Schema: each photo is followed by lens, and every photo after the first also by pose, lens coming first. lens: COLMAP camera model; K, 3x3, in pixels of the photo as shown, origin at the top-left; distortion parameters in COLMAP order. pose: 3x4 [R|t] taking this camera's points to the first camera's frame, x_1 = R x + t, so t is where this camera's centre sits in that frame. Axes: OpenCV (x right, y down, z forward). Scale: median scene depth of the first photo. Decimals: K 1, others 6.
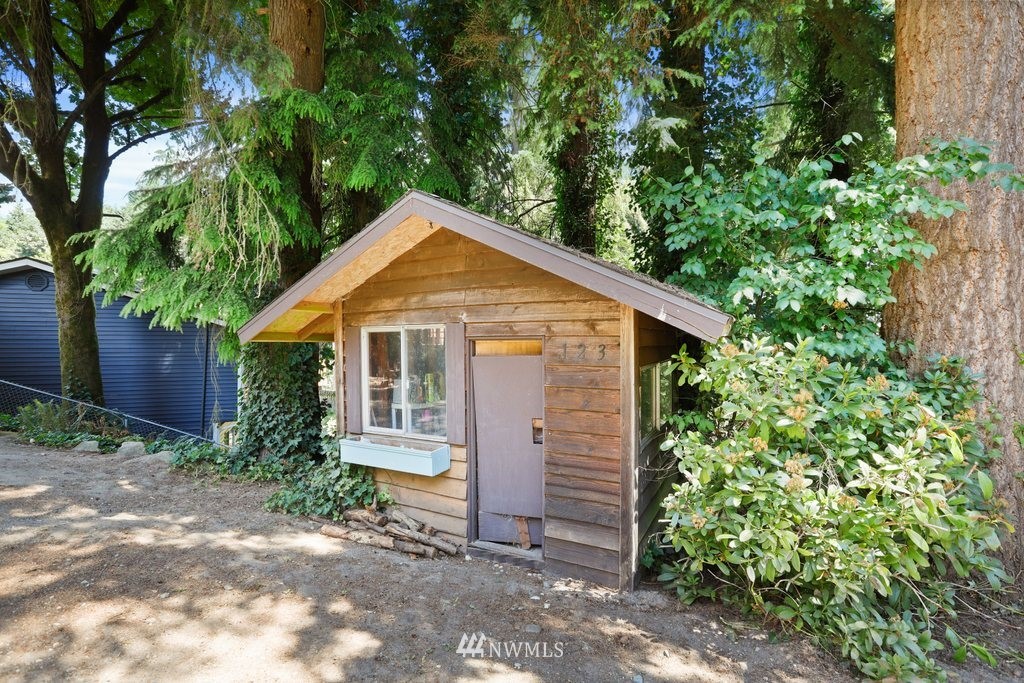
lens RADIAL K [[474.7, 0, 515.2], [0, 474.7, 346.3], [0, 0, 1]] dist [-0.028728, 0.005974]
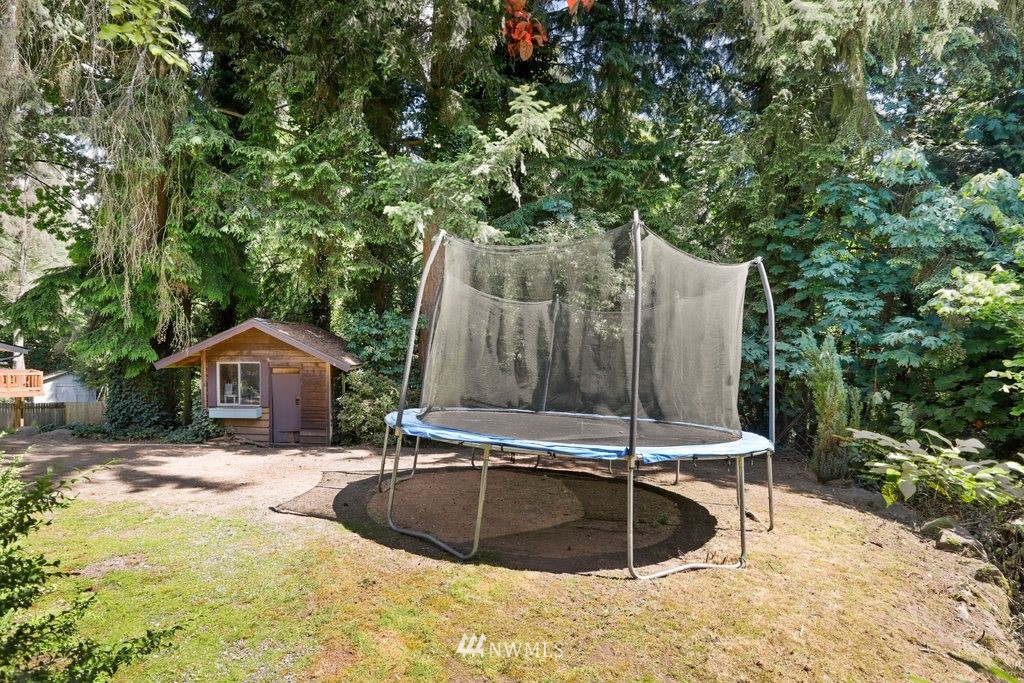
lens RADIAL K [[474.7, 0, 513.2], [0, 474.7, 347.1], [0, 0, 1]] dist [-0.028728, 0.005974]
pose [[0.879442, 0.005376, 0.475977, -0.155176], [-0.009058, 0.999944, 0.005444, -0.156477], [-0.475921, -0.009099, 0.879441, -1.982961]]
